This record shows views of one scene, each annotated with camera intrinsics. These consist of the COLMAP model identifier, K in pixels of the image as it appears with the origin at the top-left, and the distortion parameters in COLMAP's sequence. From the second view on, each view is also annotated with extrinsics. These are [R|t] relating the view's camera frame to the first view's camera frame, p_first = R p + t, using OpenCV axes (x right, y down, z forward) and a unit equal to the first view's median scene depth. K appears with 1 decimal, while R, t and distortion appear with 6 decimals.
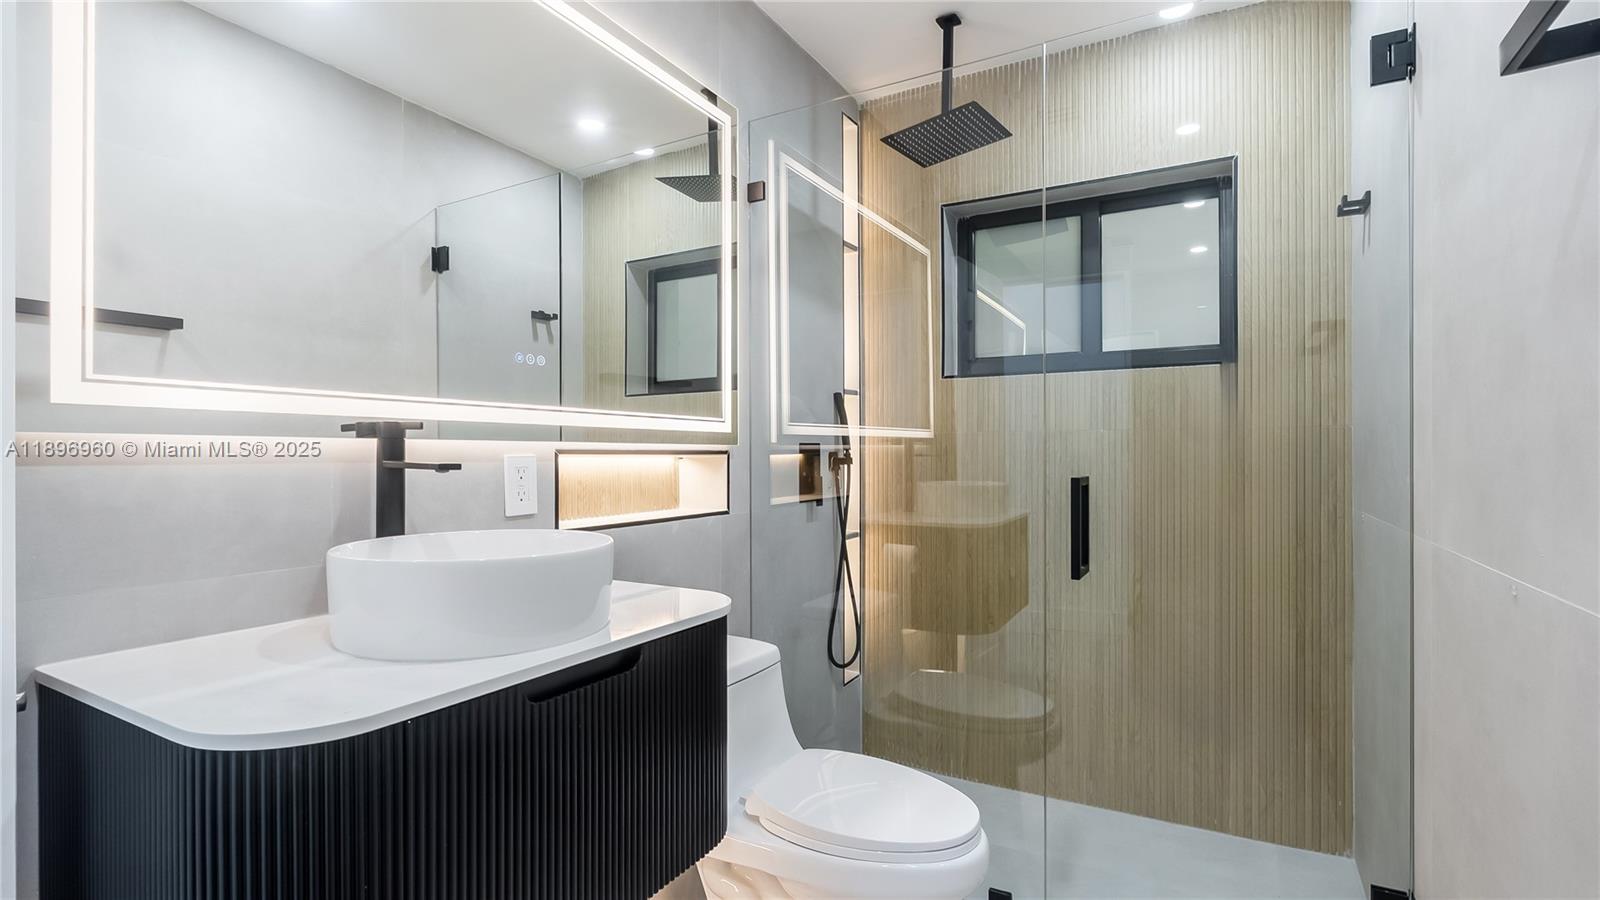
lens RADIAL K [[742.0, 0, 796.1], [0, 742.0, 451.7], [0, 0, 1]] dist [-0.010551, 0.002349]
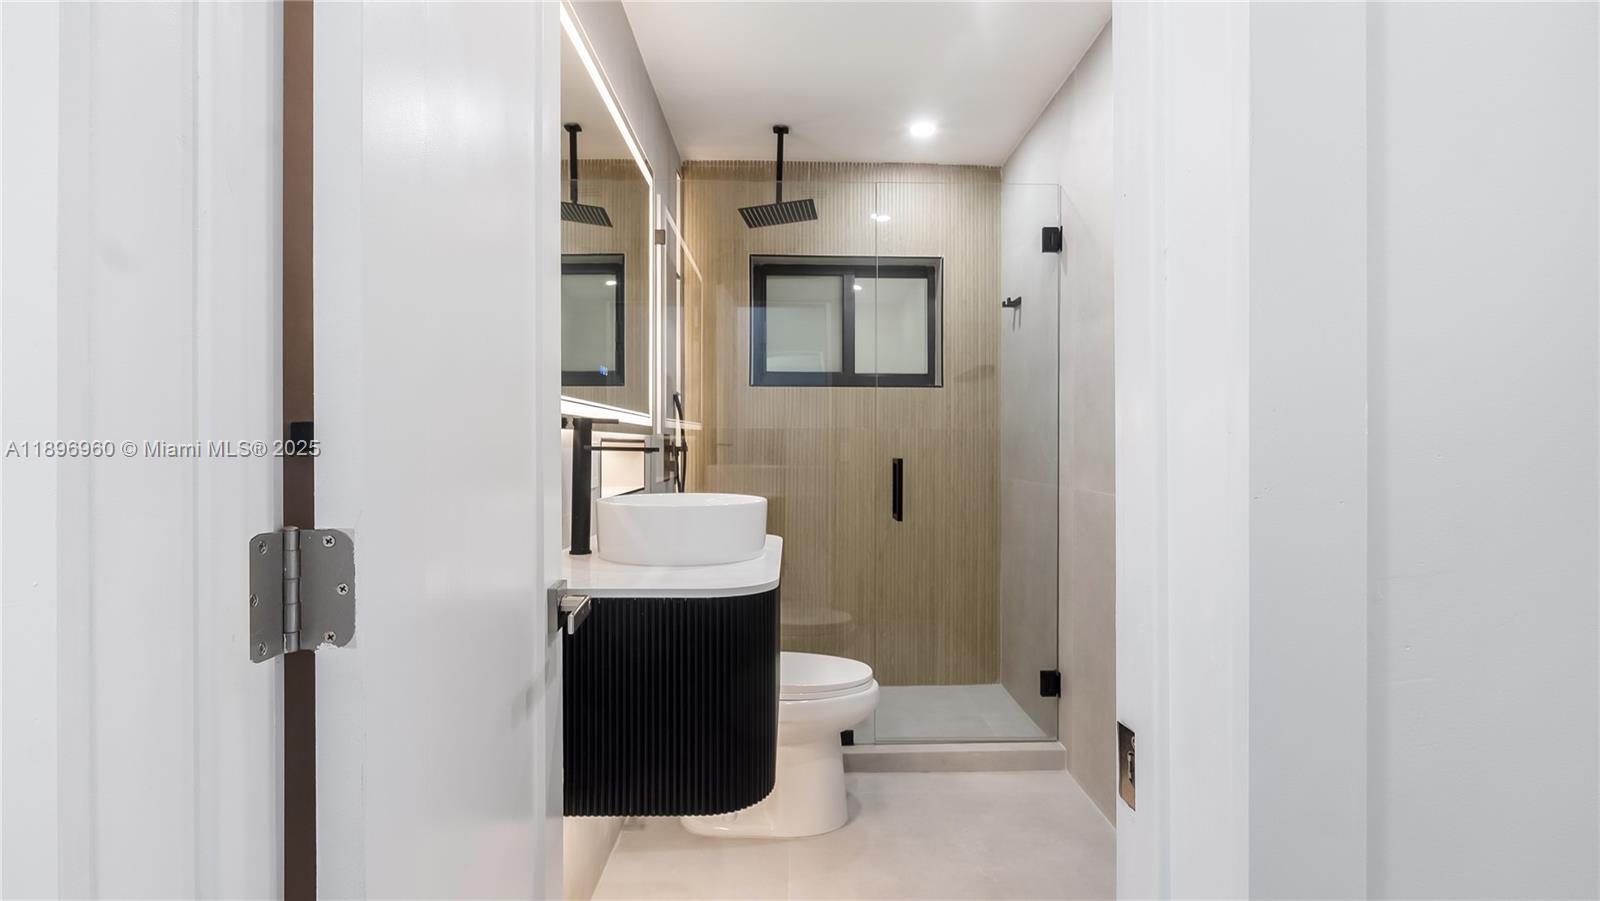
lens RADIAL K [[742.0, 0, 805.2], [0, 742.0, 444.3], [0, 0, 1]] dist [-0.010551, 0.002349]
pose [[0.860013, 0.006818, 0.510226, -0.452832], [-0.008155, 0.999967, 0.000384, 0.003127], [-0.510207, -0.004491, 0.860040, -0.211343]]
